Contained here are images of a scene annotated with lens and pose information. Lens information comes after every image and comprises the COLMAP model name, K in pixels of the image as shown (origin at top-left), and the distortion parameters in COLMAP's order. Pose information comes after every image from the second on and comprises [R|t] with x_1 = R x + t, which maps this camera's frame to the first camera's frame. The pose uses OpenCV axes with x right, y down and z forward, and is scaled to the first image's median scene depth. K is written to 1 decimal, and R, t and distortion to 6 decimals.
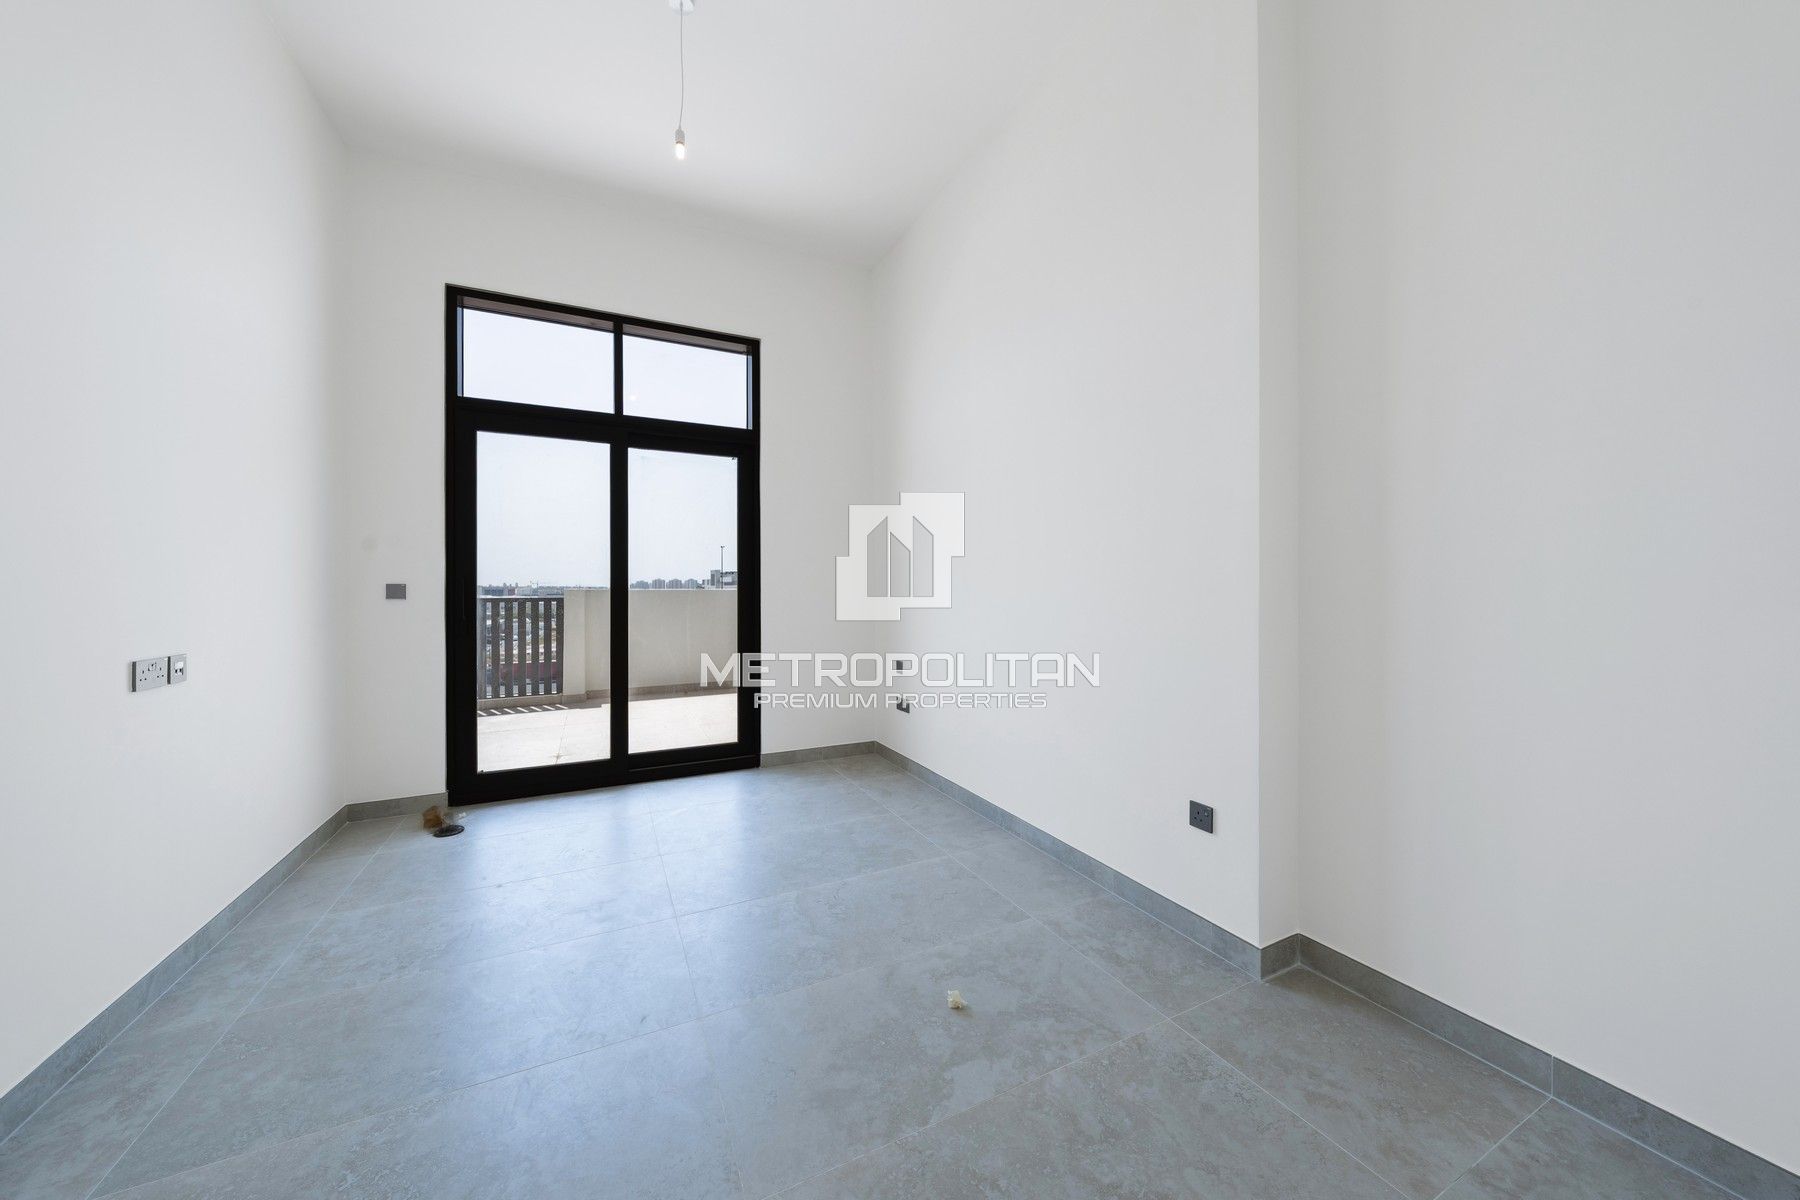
lens RADIAL K [[606.1, 0, 895.6], [0, 606.1, 590.8], [0, 0, 1]] dist [-0.005474, -0.000001]
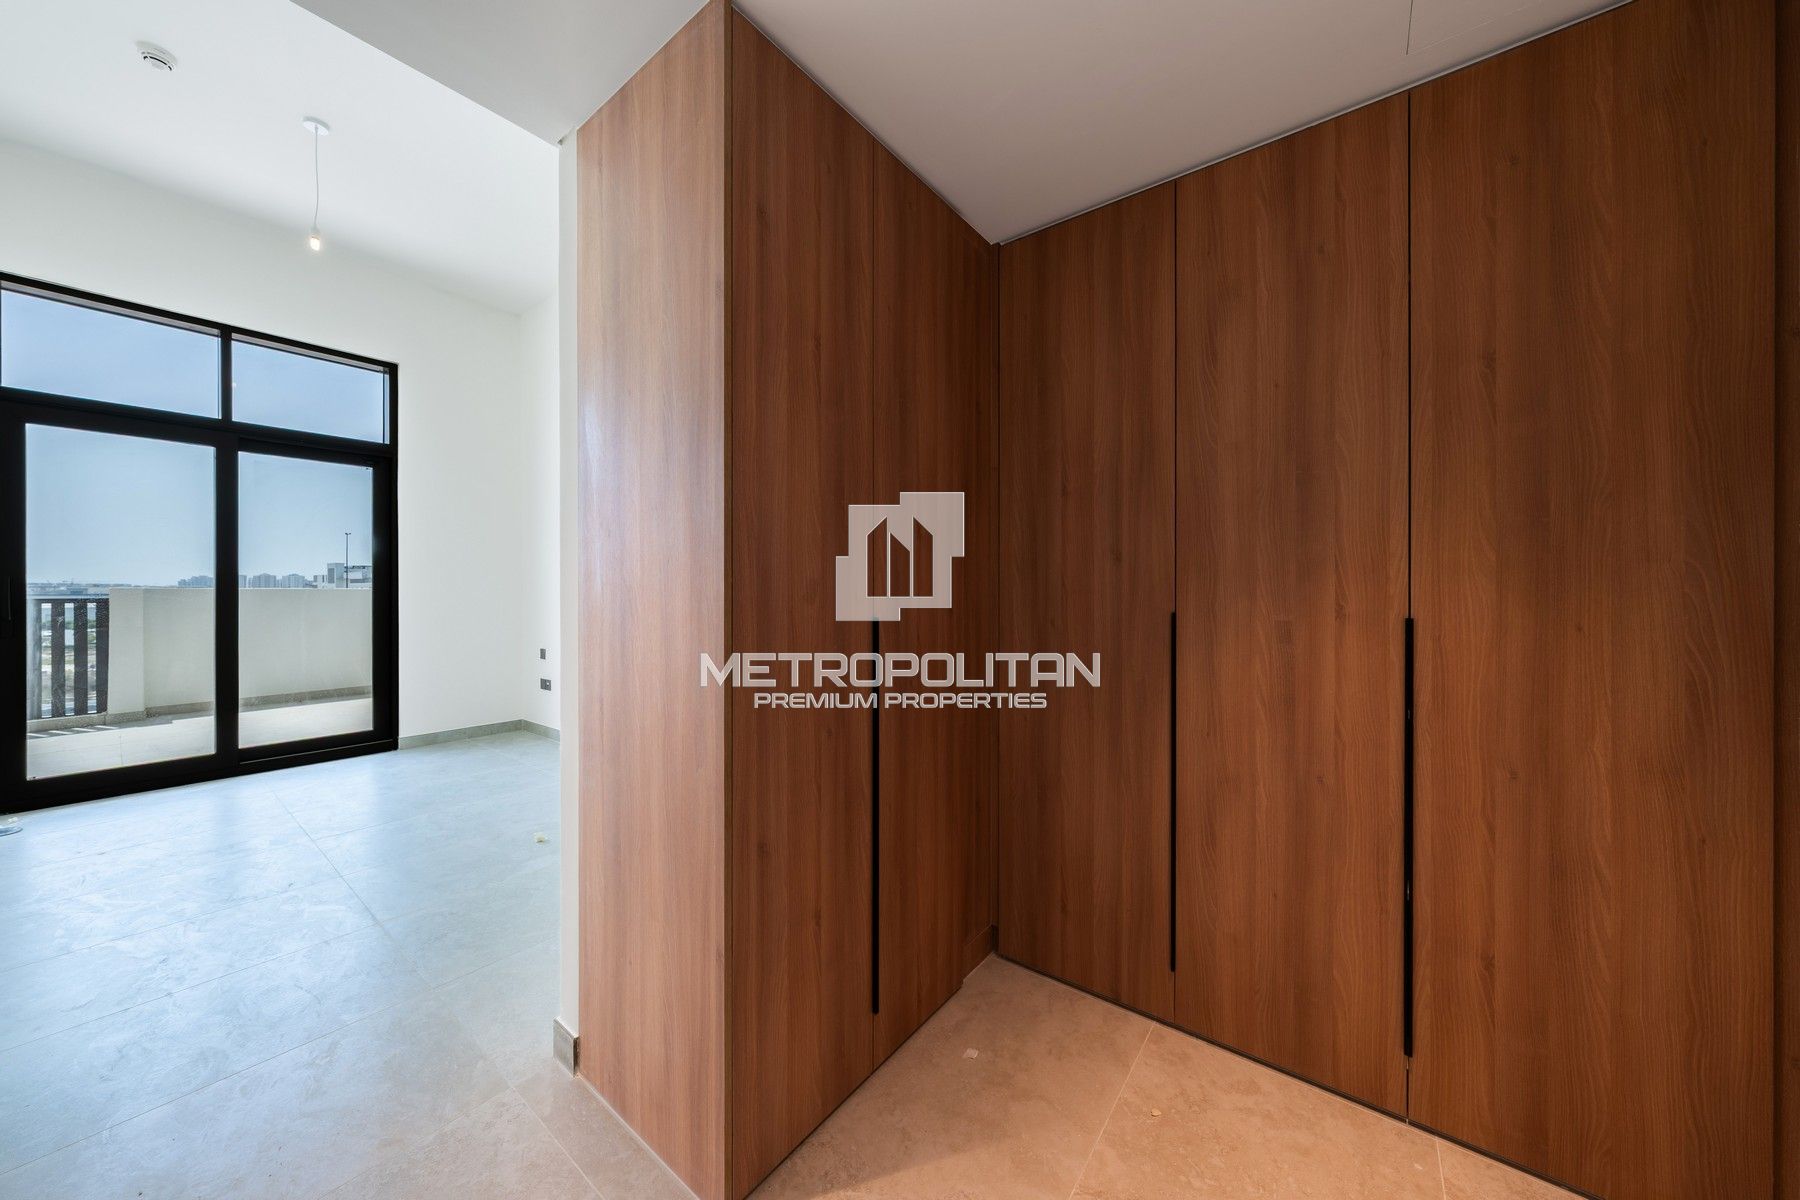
lens RADIAL K [[606.1, 0, 895.6], [0, 606.1, 590.8], [0, 0, 1]] dist [-0.005474, -0.000001]
pose [[0.896539, 0.001142, 0.442964, 0.107089], [-0.001204, 0.999999, -0.000143, -0.000695], [-0.442964, -0.000405, 0.896540, -0.409985]]
